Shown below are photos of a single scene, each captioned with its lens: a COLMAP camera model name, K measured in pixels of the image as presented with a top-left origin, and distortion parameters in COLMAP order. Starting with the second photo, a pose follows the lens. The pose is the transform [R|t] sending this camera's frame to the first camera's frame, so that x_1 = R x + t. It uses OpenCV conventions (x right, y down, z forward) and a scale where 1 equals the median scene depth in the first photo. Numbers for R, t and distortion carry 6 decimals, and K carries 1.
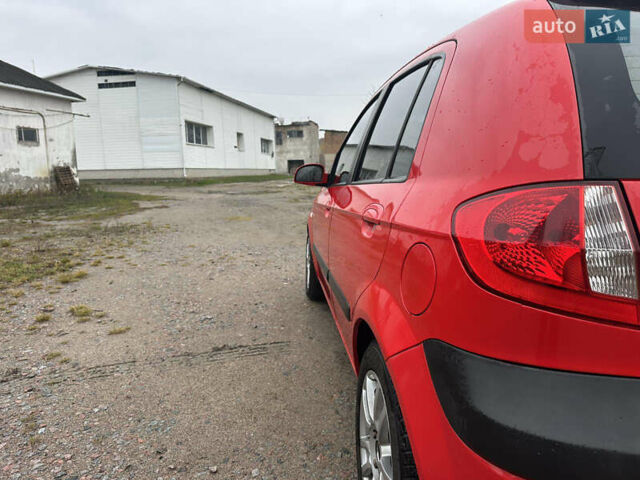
lens RADIAL K [[441.4, 0, 320.9], [0, 441.4, 250.1], [0, 0, 1]] dist [0.023255, -0.039437]
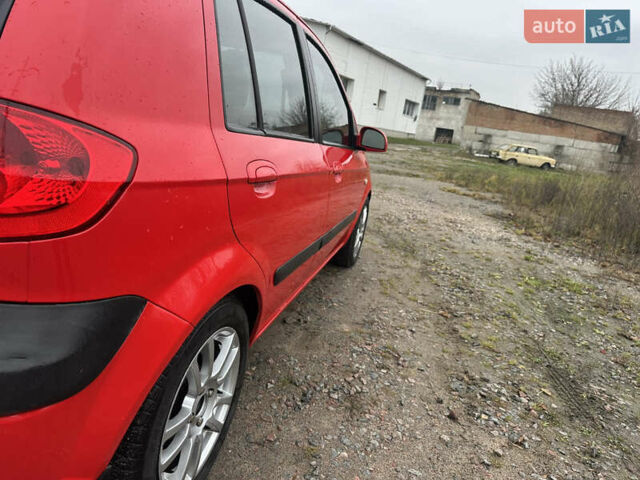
lens RADIAL K [[441.4, 0, 320.9], [0, 441.4, 250.1], [0, 0, 1]] dist [0.023255, -0.039437]
pose [[0.929753, 0.236344, -0.282313, 0.124117], [-0.212773, 0.970675, 0.111887, -0.004009], [0.300478, -0.043959, 0.952775, 0.018914]]
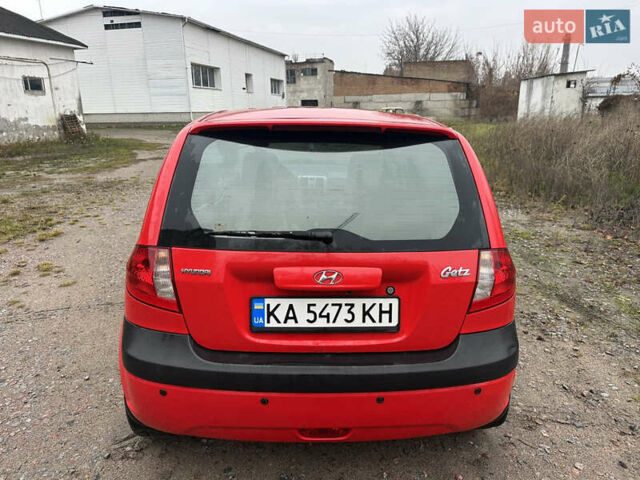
lens RADIAL K [[440.0, 0, 313.5], [0, 440.0, 243.8], [0, 0, 1]] dist [0.035732, -0.036192]
pose [[0.998343, 0.016591, -0.055108, 0.057565], [-0.009915, 0.992812, 0.119275, -0.016910], [0.056691, -0.118530, 0.991331, -0.043753]]
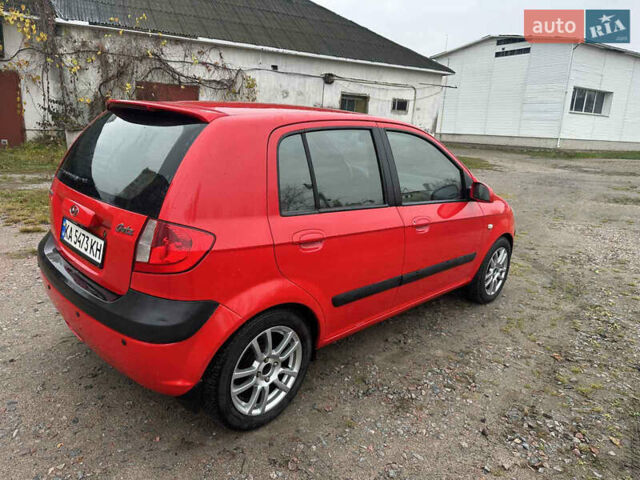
lens RADIAL K [[448.5, 0, 320.0], [0, 448.5, 240.0], [0, 0, 1]] dist [-0.001093, -0.024368]
pose [[0.648263, 0.226877, -0.726830, 0.178161], [-0.187031, 0.972777, 0.136834, -0.021054], [0.738089, 0.047235, 0.673048, 0.005588]]
